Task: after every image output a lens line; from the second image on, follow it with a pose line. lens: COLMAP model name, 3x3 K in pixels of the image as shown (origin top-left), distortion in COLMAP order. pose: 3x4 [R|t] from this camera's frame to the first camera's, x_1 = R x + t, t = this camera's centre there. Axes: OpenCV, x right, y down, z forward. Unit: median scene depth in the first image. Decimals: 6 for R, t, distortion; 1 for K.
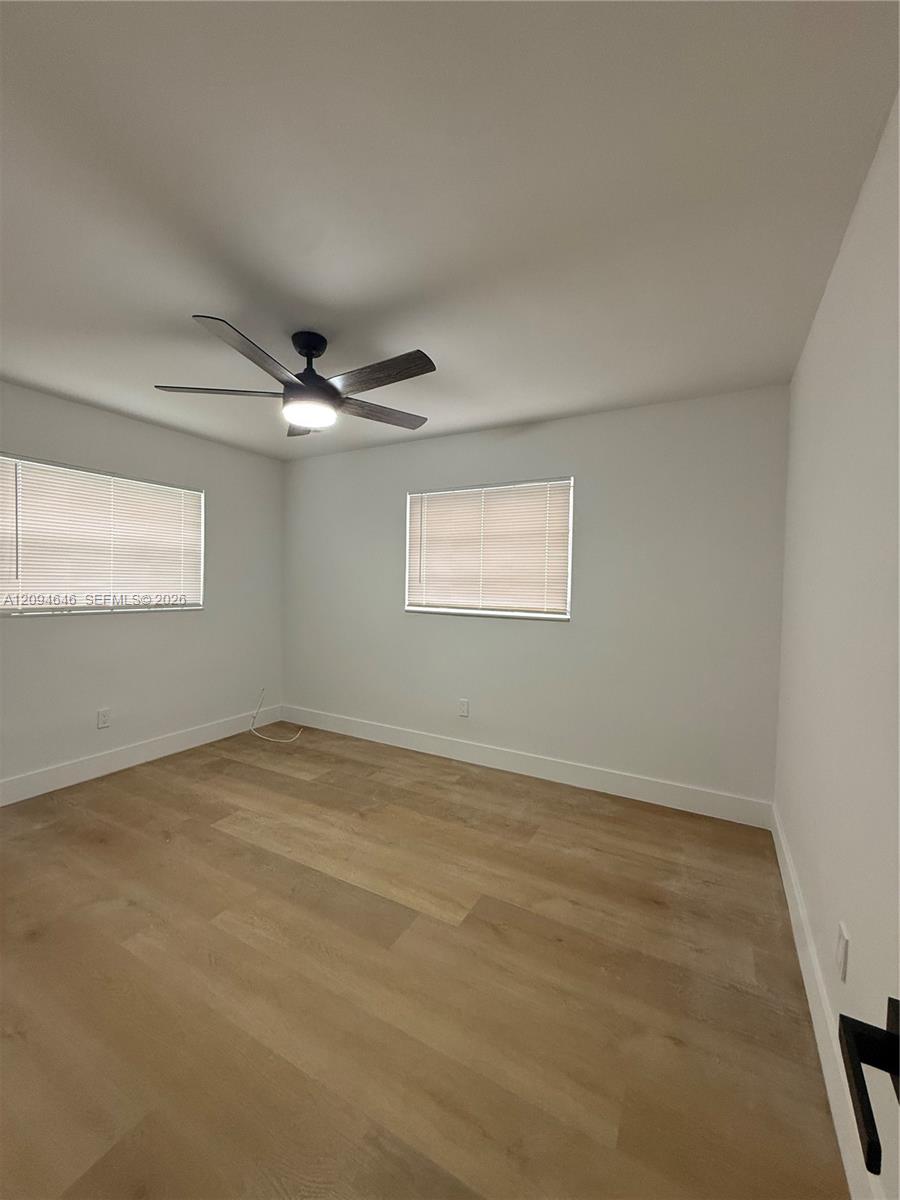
lens RADIAL K [[477.4, 0, 456.9], [0, 477.4, 604.8], [0, 0, 1]] dist [-0.001971, 0.000762]
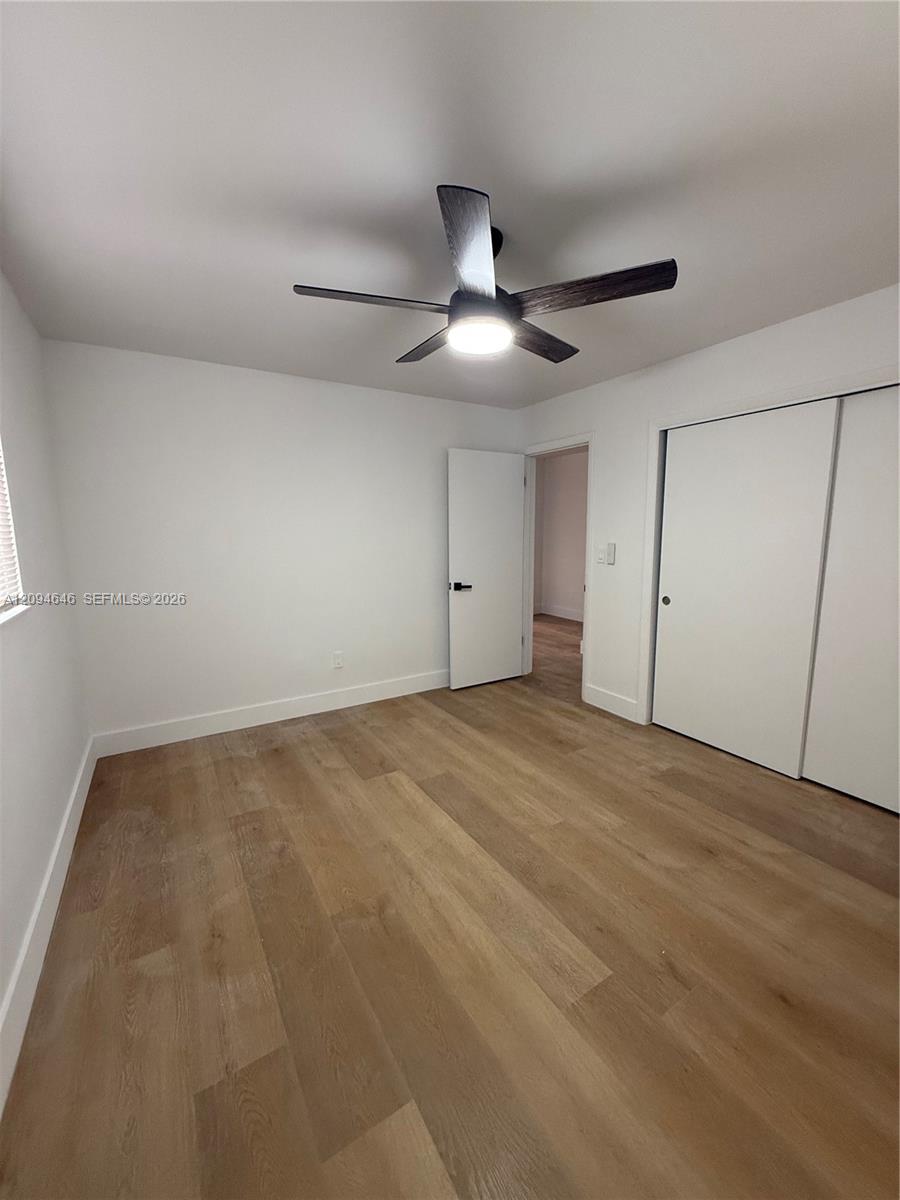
lens RADIAL K [[477.4, 0, 452.2], [0, 477.4, 599.0], [0, 0, 1]] dist [-0.001971, 0.000762]
pose [[-0.865700, -0.085166, 0.493264, -0.614708], [0.016334, 0.980089, 0.197887, -0.105728], [-0.500296, 0.179367, -0.847072, 1.550178]]
